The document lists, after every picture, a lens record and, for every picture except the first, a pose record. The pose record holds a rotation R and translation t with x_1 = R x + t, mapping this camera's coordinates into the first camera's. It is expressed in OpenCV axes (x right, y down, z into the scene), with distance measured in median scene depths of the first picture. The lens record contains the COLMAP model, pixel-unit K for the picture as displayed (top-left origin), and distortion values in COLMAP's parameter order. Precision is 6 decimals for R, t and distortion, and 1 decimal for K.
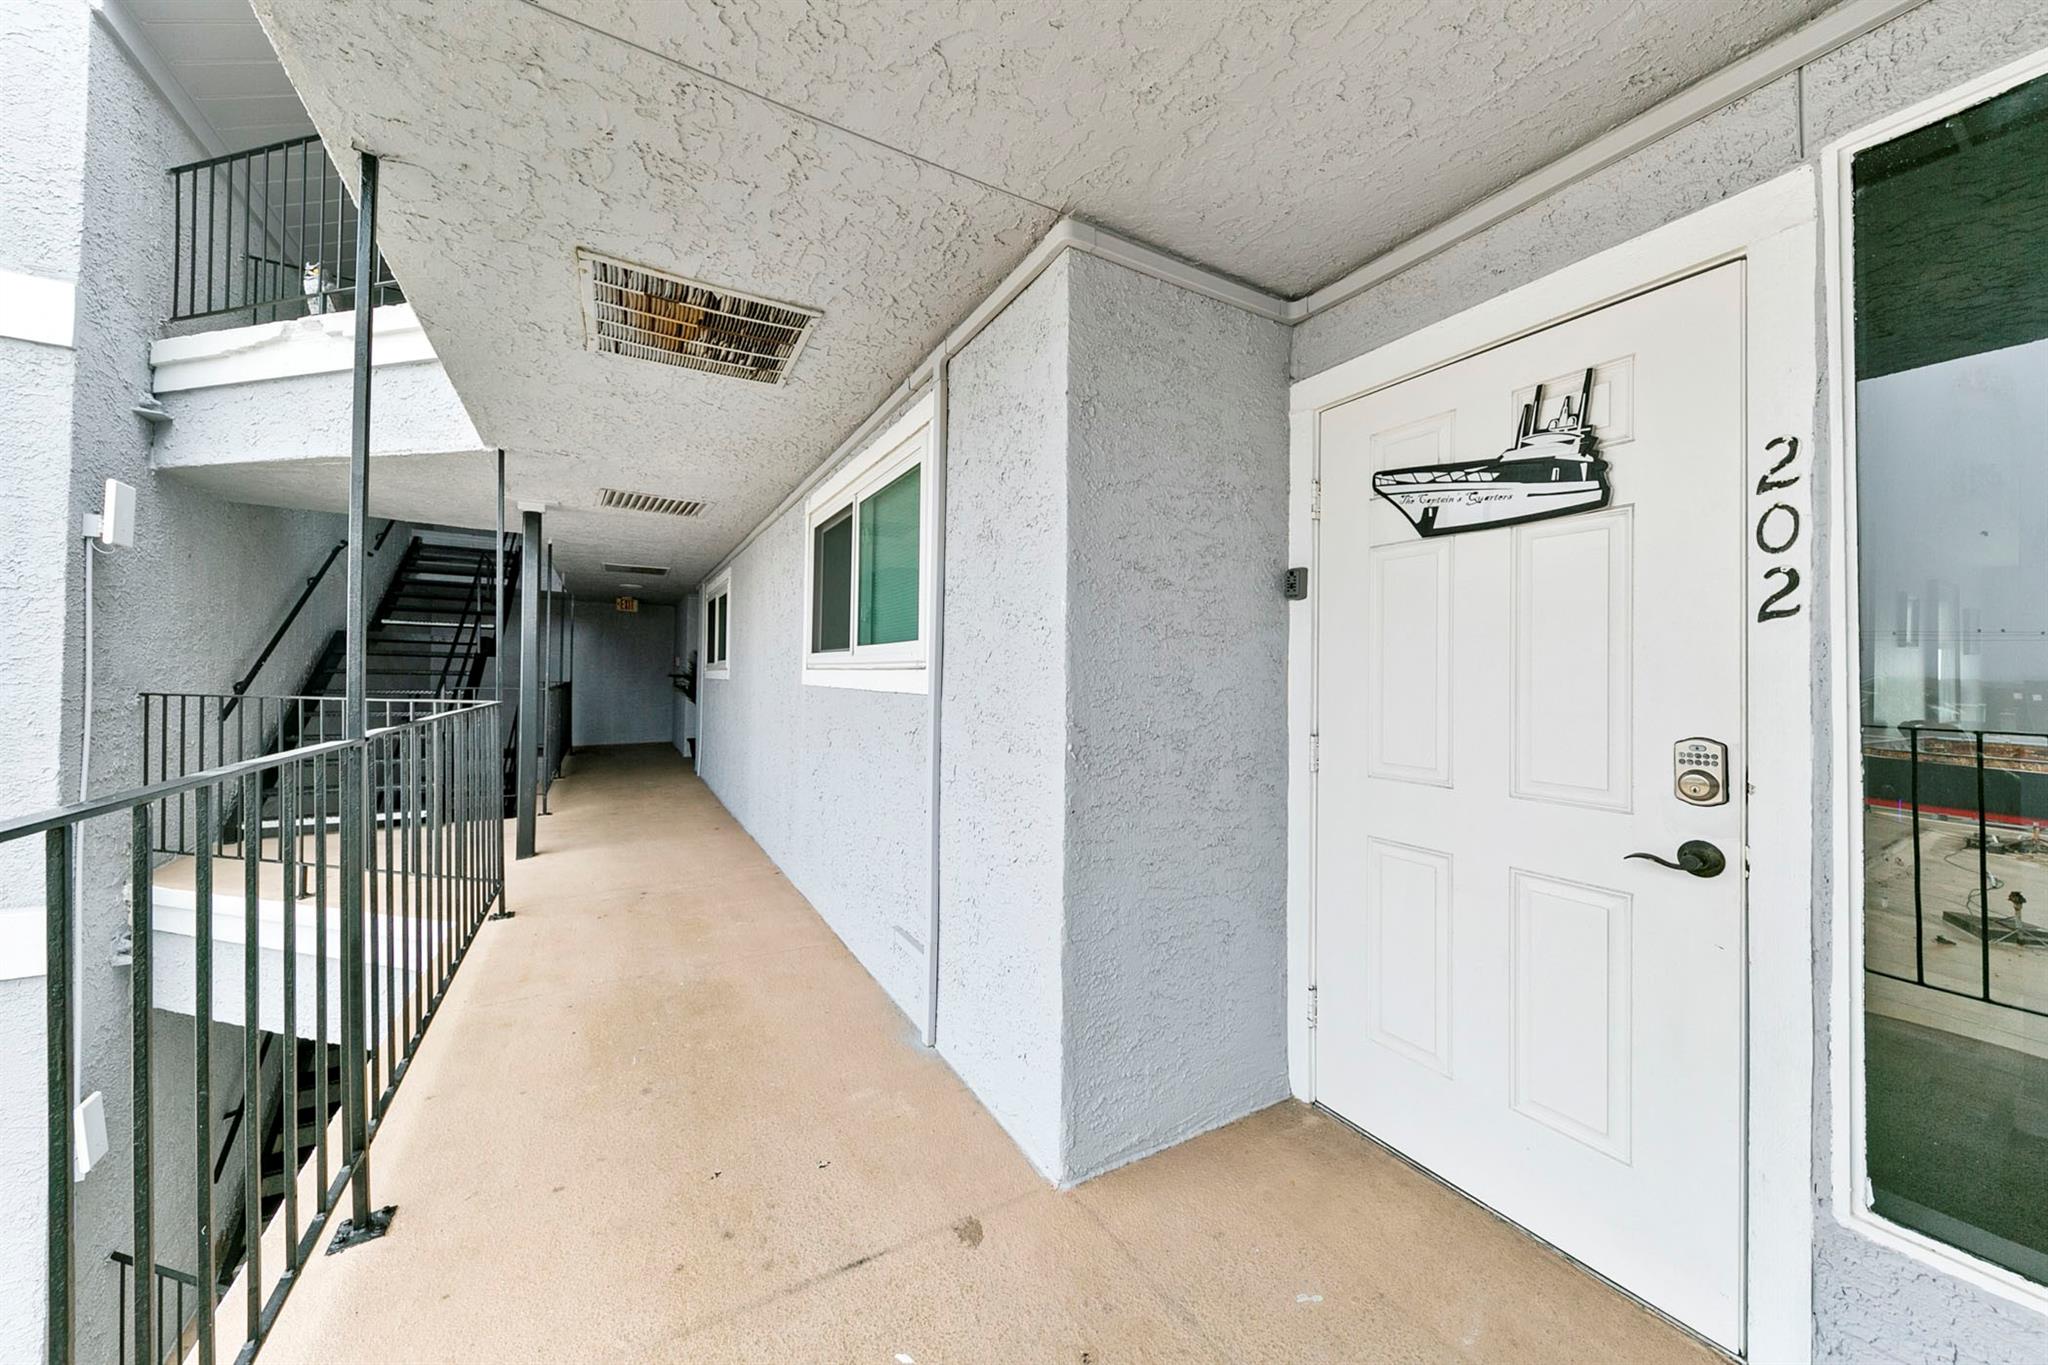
lens RADIAL K [[708.8, 0, 1019.4], [0, 708.8, 670.6], [0, 0, 1]] dist [0.005807, -0.001647]
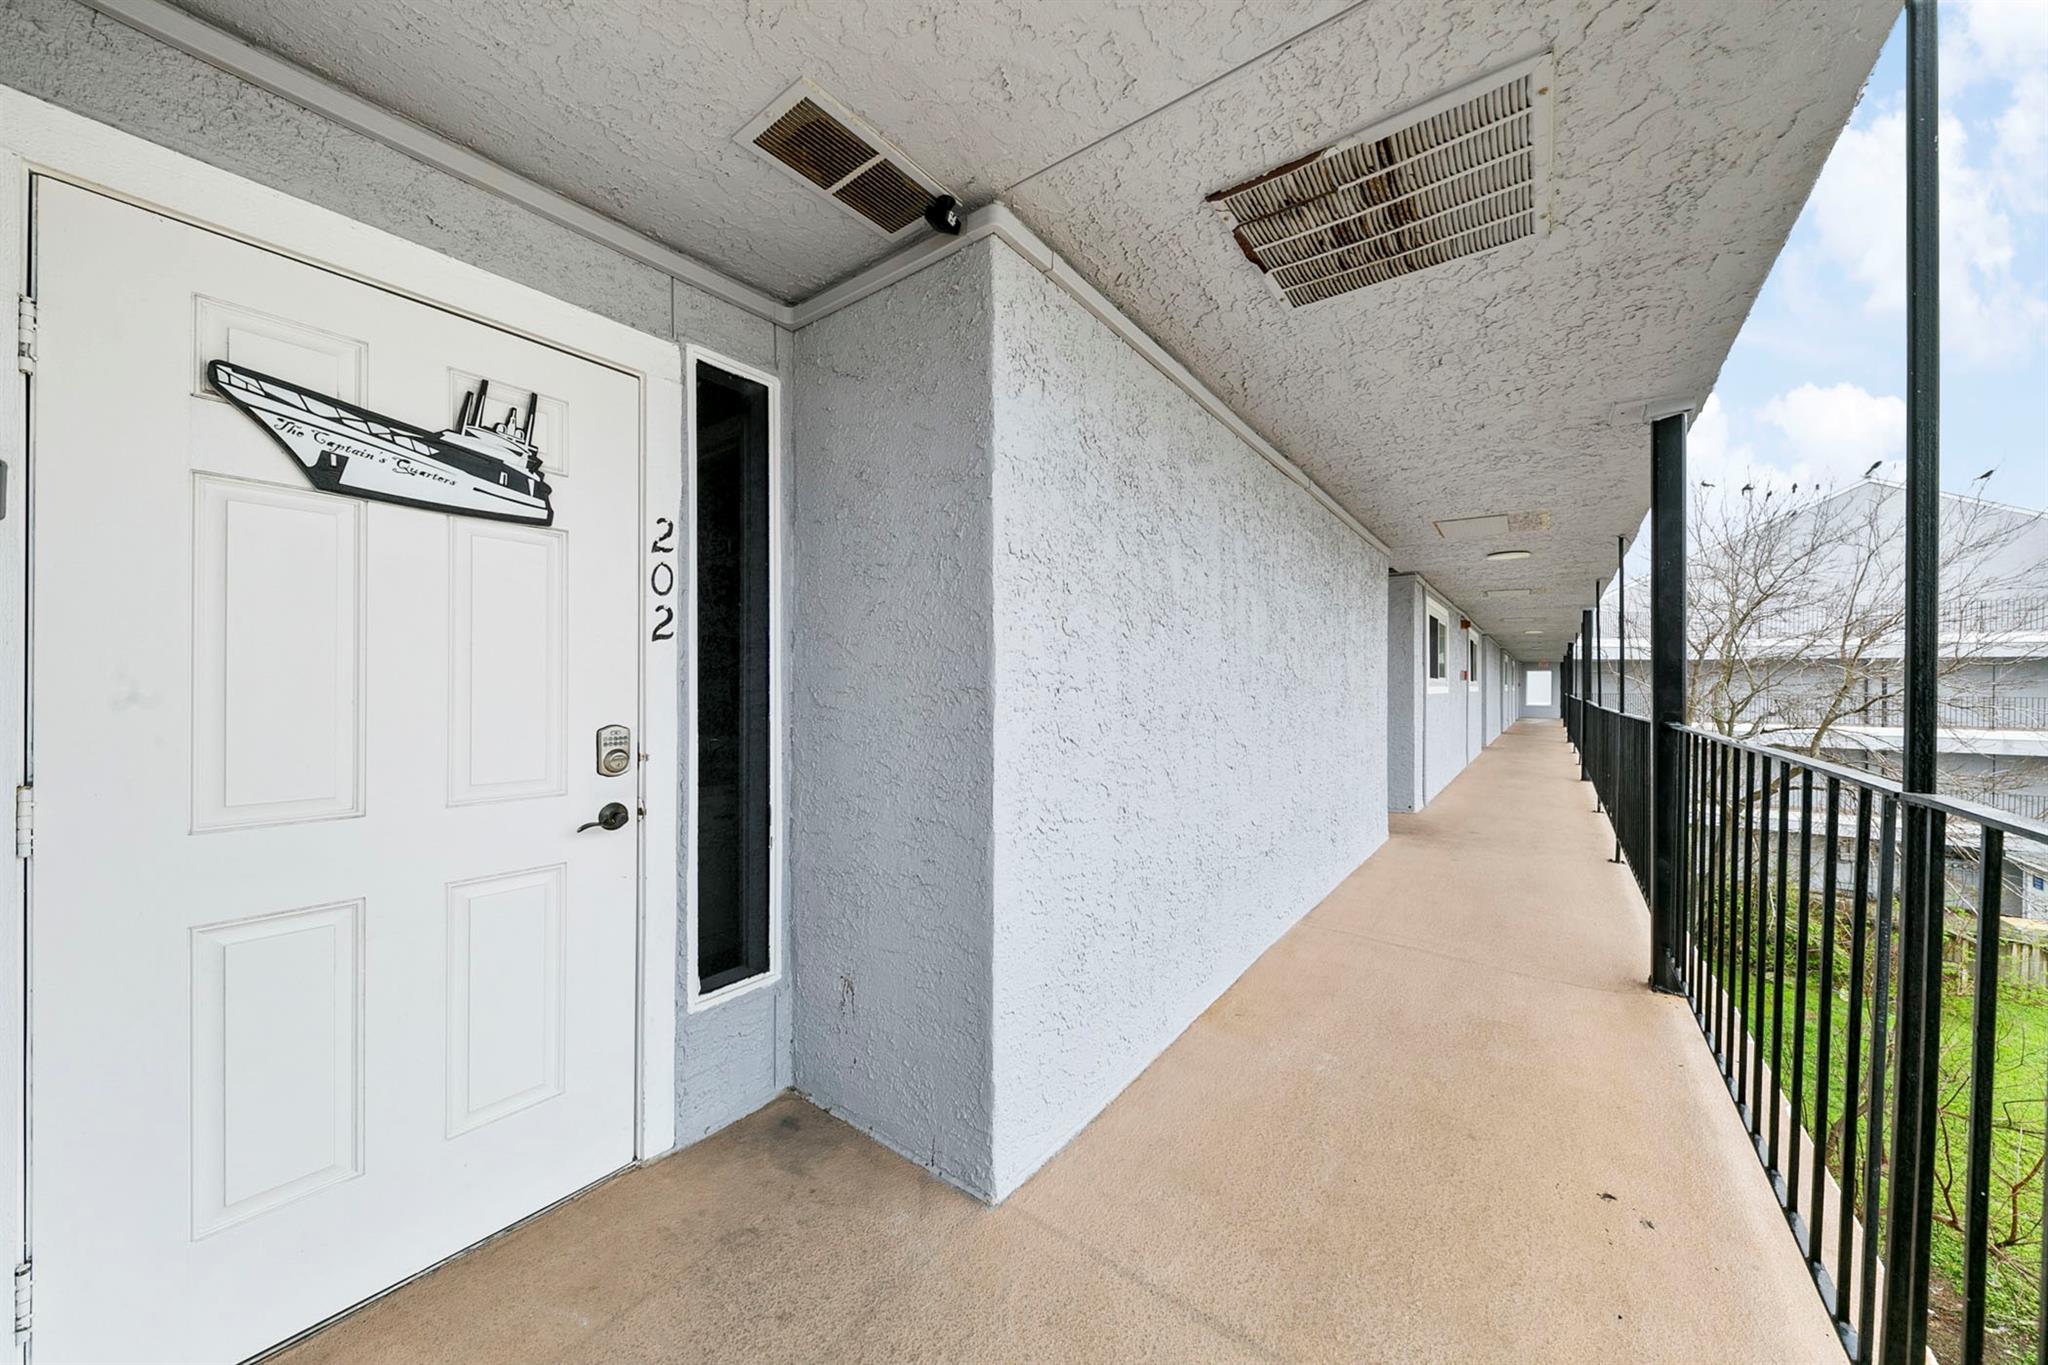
lens RADIAL K [[708.8, 0, 1019.1], [0, 708.8, 696.1], [0, 0, 1]] dist [0.005807, -0.001647]
pose [[-0.390113, -0.019086, 0.920569, -0.492926], [-0.012046, 0.999805, 0.015625, 0.010121], [-0.920688, -0.004994, -0.390267, 0.742618]]
